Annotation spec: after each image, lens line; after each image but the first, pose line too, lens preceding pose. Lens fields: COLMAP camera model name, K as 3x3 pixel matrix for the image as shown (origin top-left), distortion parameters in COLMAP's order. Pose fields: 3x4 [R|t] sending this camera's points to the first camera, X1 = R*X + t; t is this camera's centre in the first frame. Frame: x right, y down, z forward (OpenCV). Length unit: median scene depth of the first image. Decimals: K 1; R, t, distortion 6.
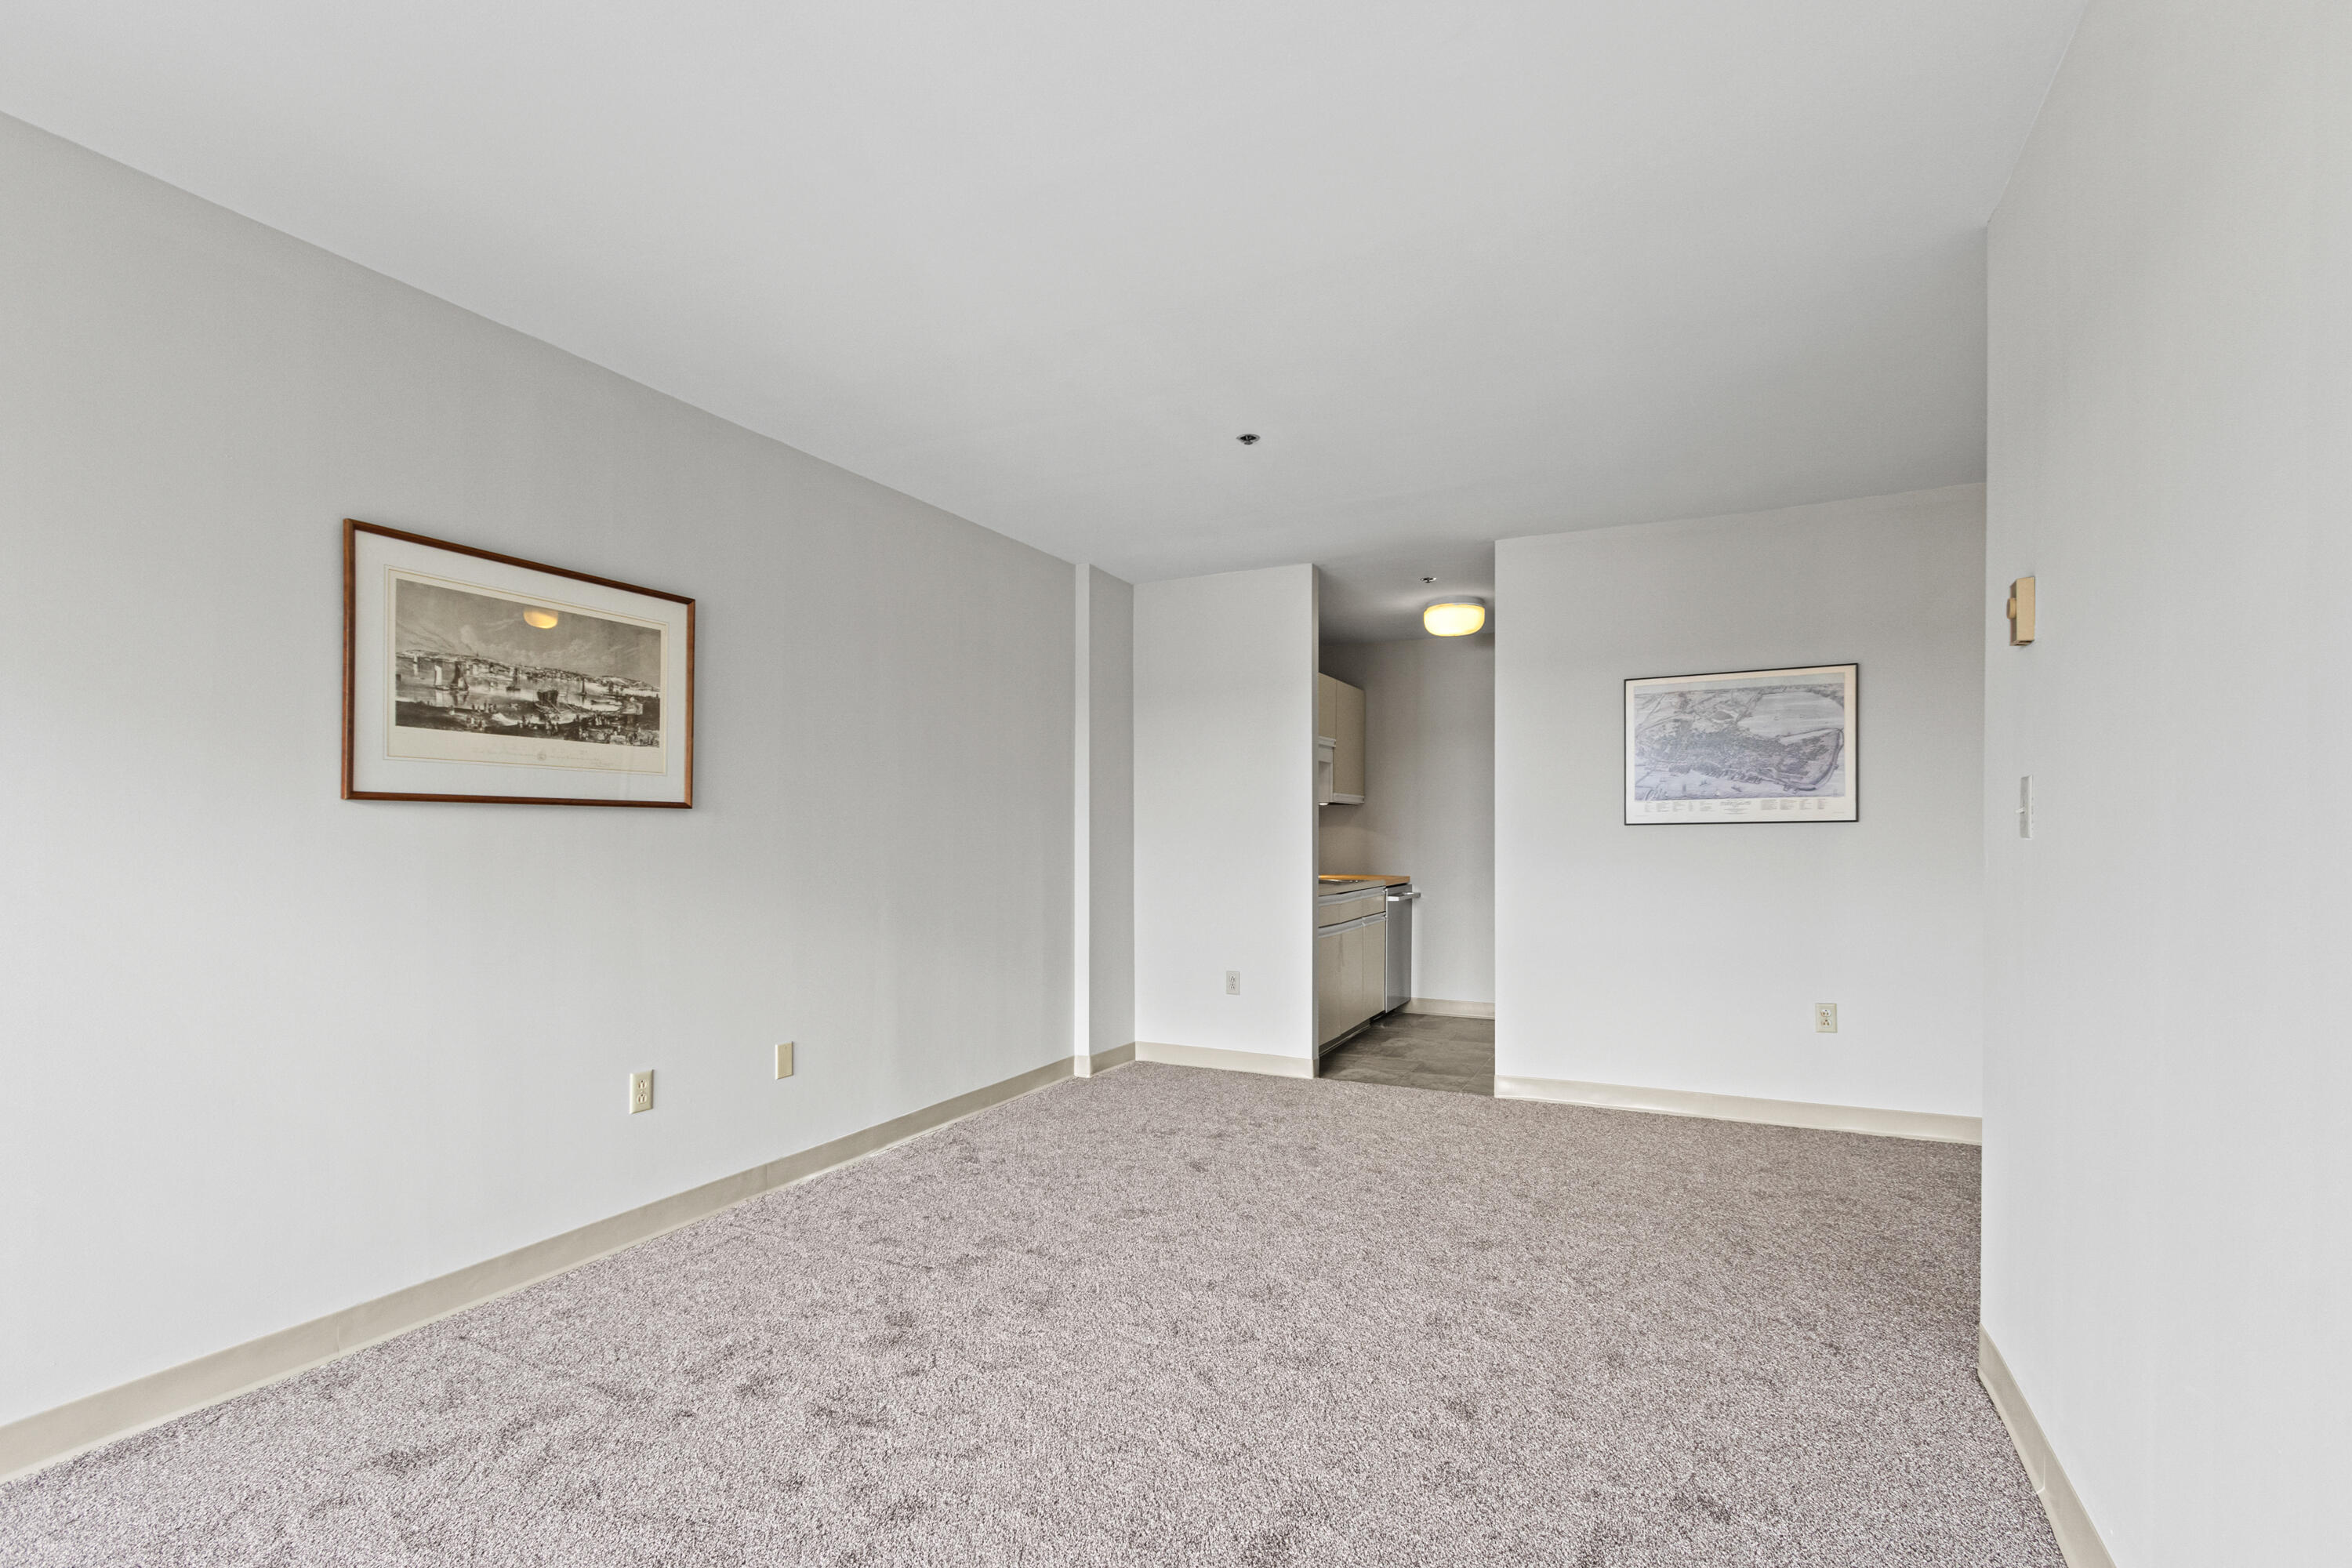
lens RADIAL K [[1101.7, 0, 1171.3], [0, 1101.7, 842.0], [0, 0, 1]] dist [-0.000240, -0.000767]
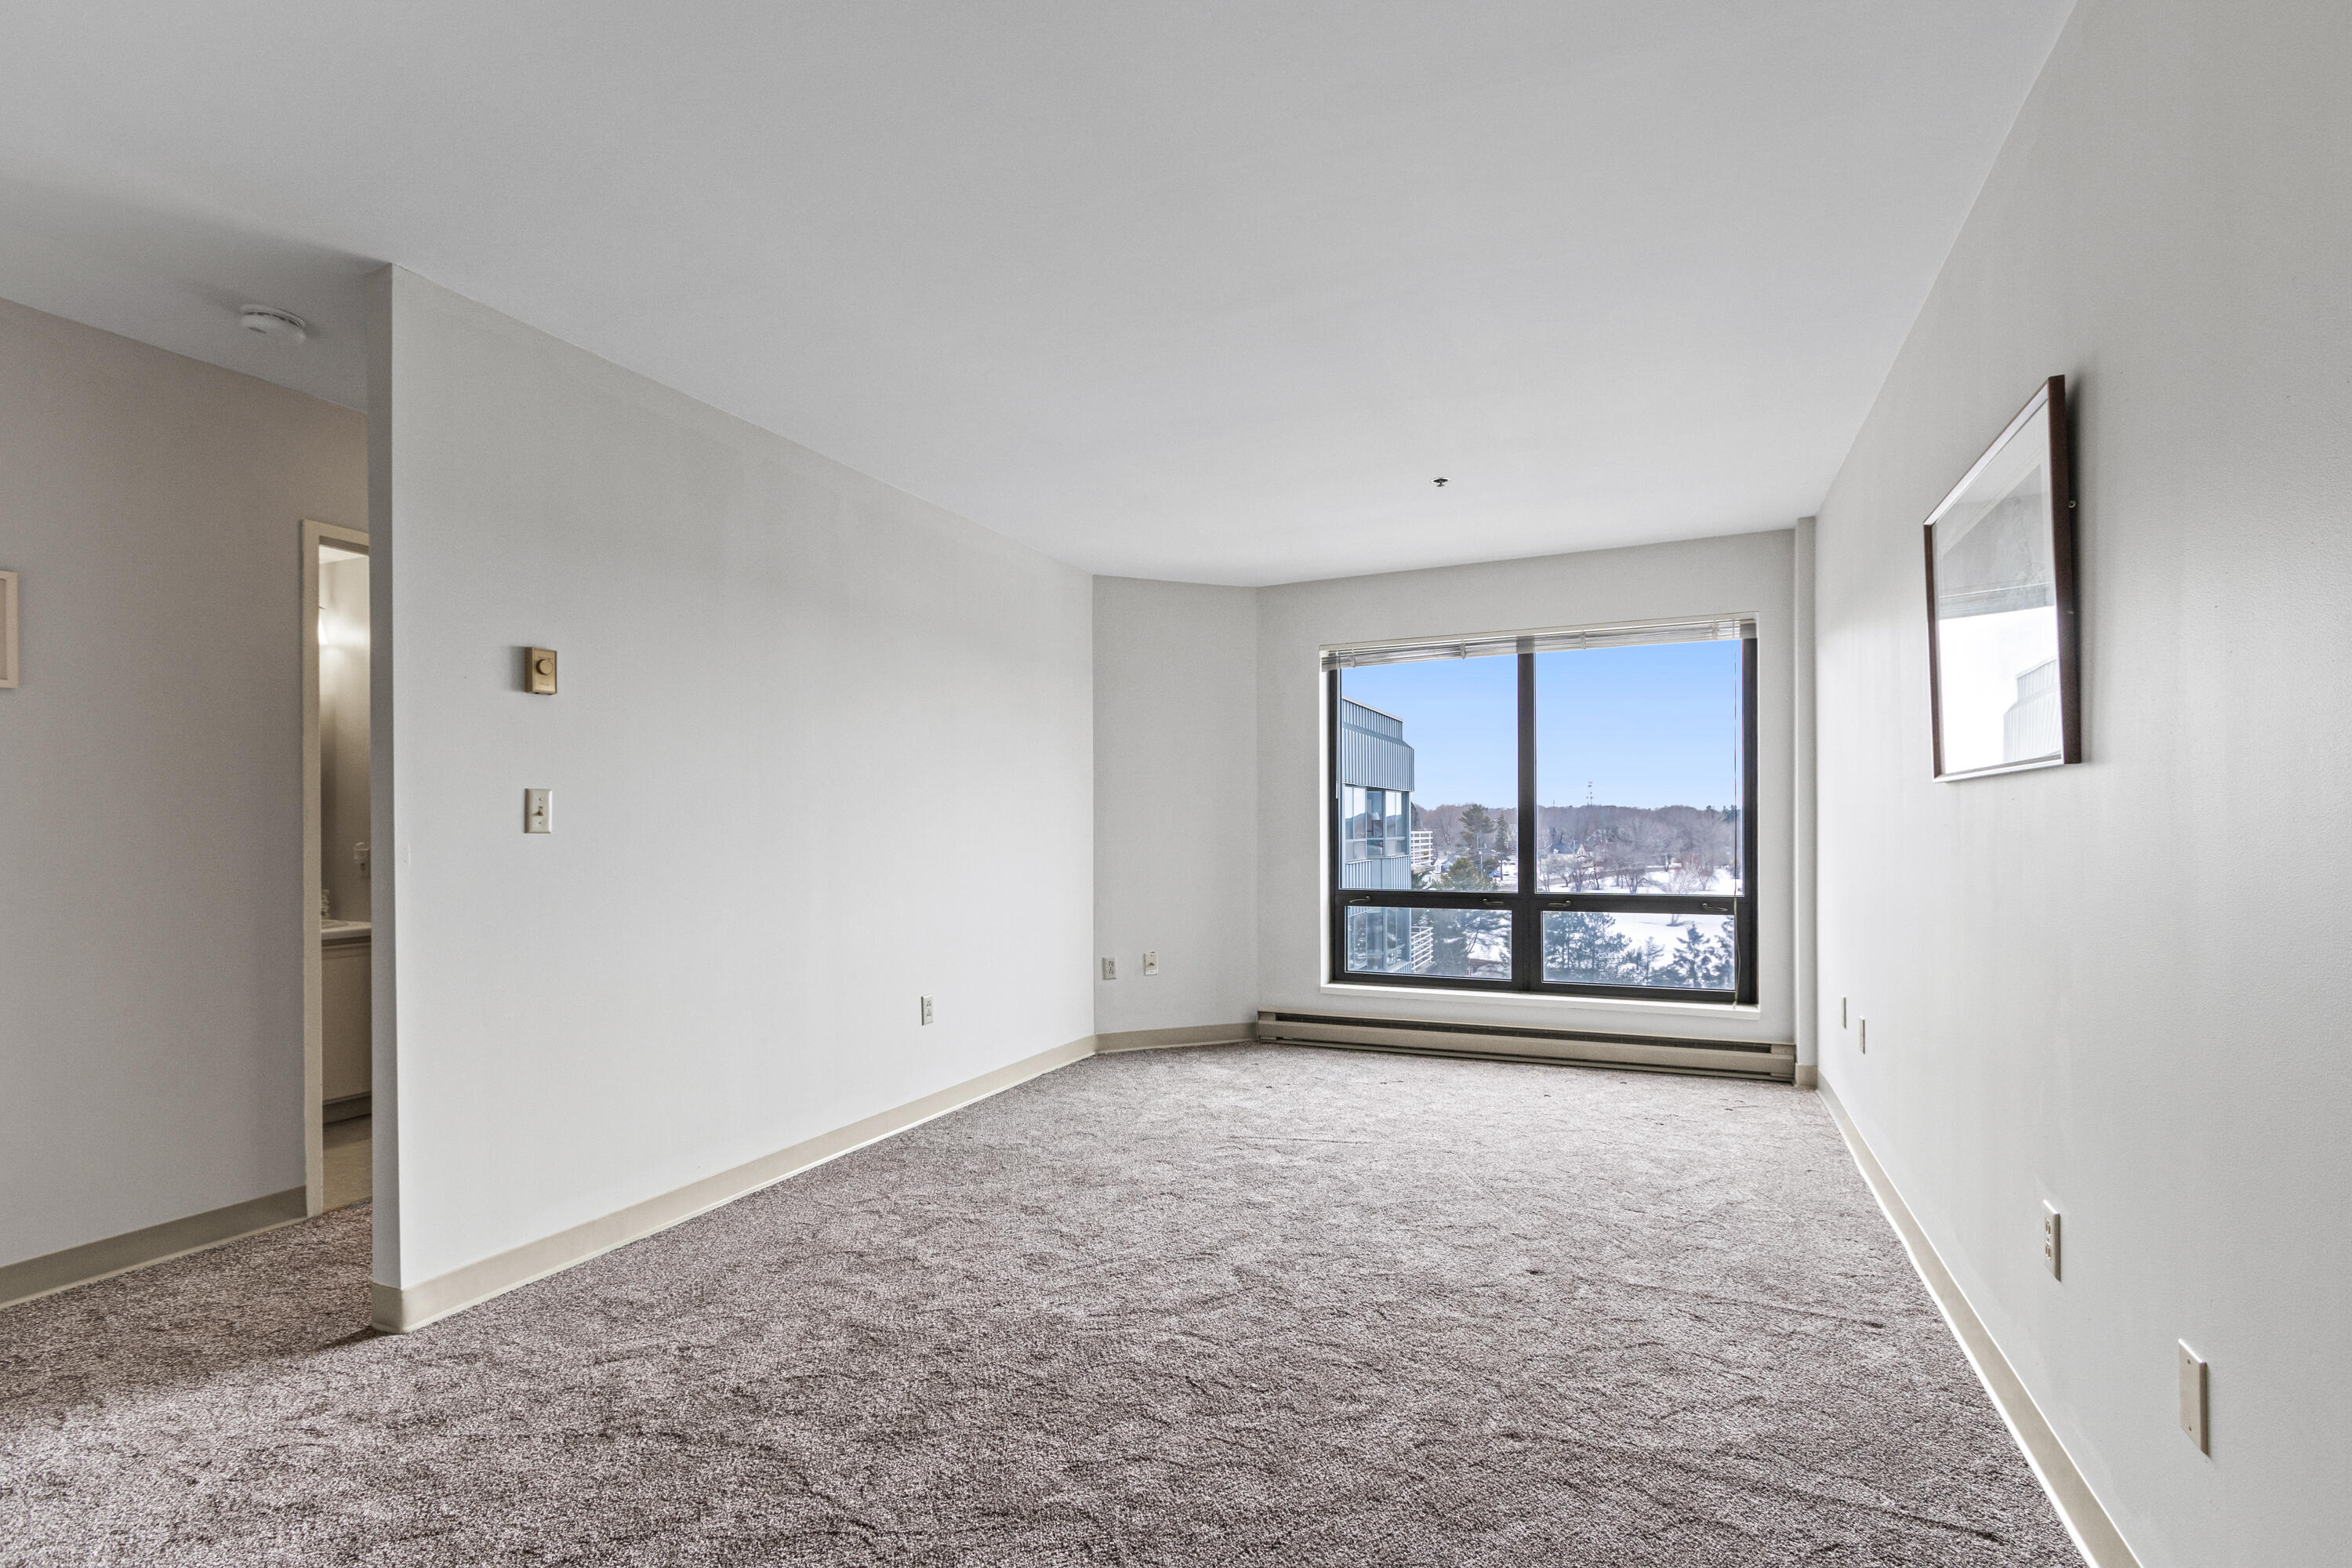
lens RADIAL K [[1096.4, 0, 1159.0], [0, 1096.4, 818.8], [0, 0, 1]] dist [-0.002793, -0.000607]
pose [[-0.999603, 0.013398, -0.024786, 0.015690], [0.013464, 0.999906, -0.002464, -0.007349], [0.024750, -0.002796, -0.999690, 1.346594]]
